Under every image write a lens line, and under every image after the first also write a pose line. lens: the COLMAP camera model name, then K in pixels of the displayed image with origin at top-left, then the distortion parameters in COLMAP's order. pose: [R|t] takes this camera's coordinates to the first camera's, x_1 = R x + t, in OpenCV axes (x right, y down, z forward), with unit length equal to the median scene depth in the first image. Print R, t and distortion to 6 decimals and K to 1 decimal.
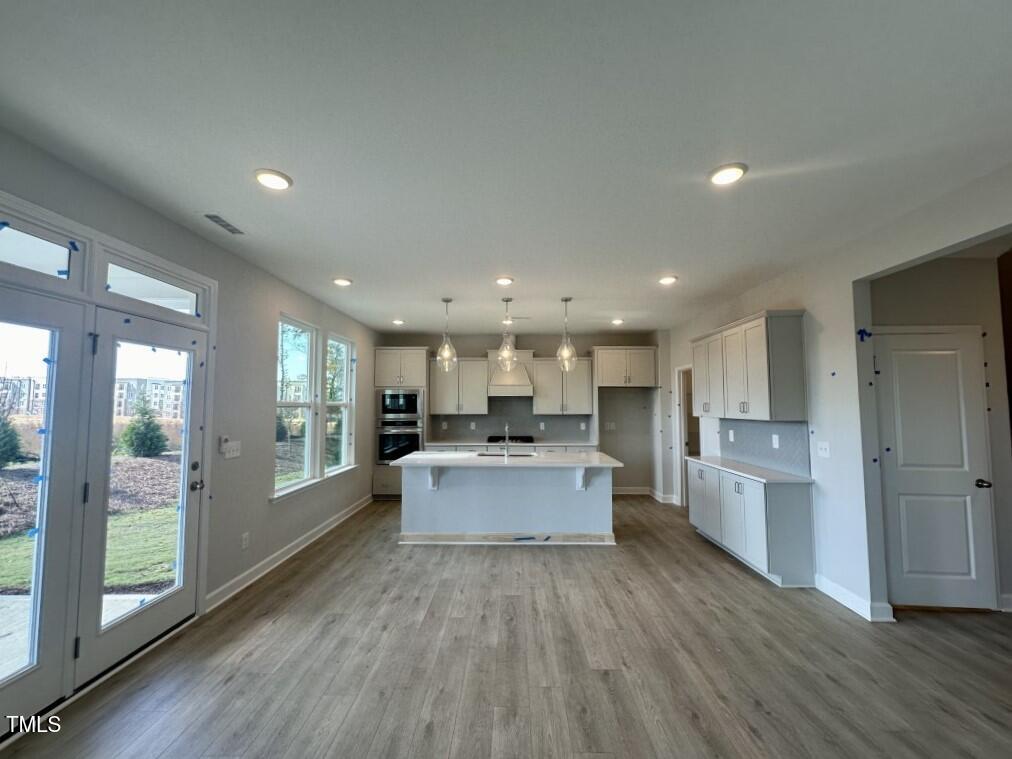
lens RADIAL K [[405.4, 0, 510.8], [0, 405.4, 378.8], [0, 0, 1]] dist [0.002771, 0.000377]
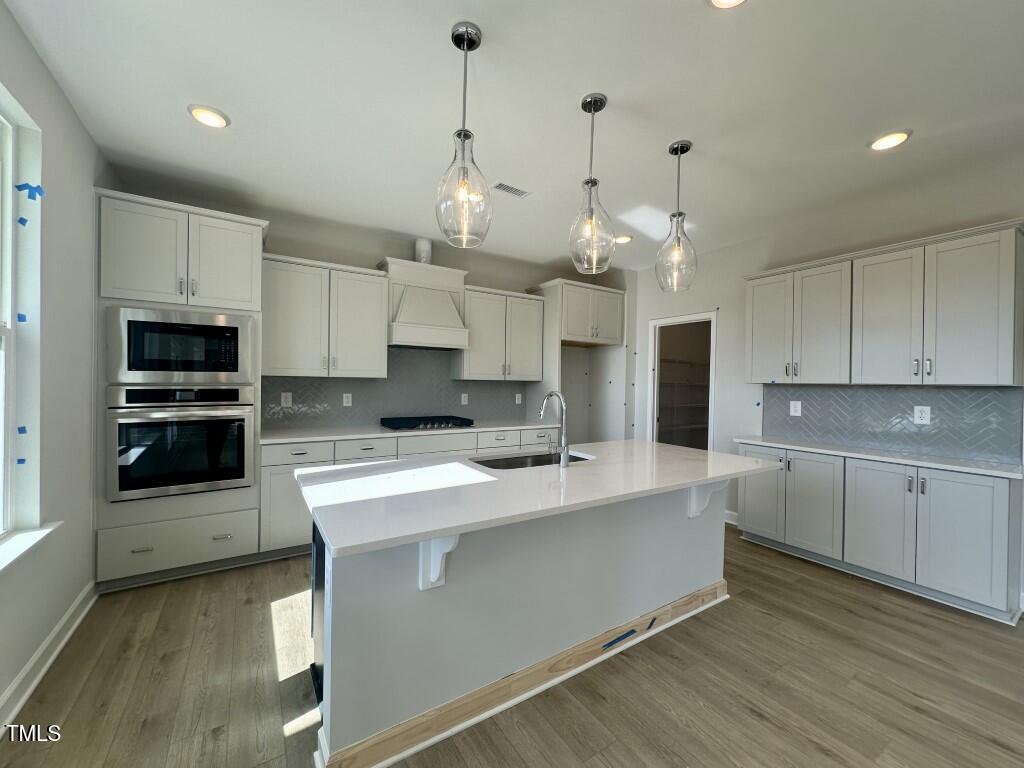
lens RADIAL K [[410.3, 0, 508.1], [0, 410.3, 383.7], [0, 0, 1]] dist [0.002771, 0.000377]
pose [[0.839021, 0.009322, 0.544019, -0.224900], [-0.050761, 0.996834, 0.061206, 0.055762], [-0.541726, -0.078968, 0.836838, 0.475583]]
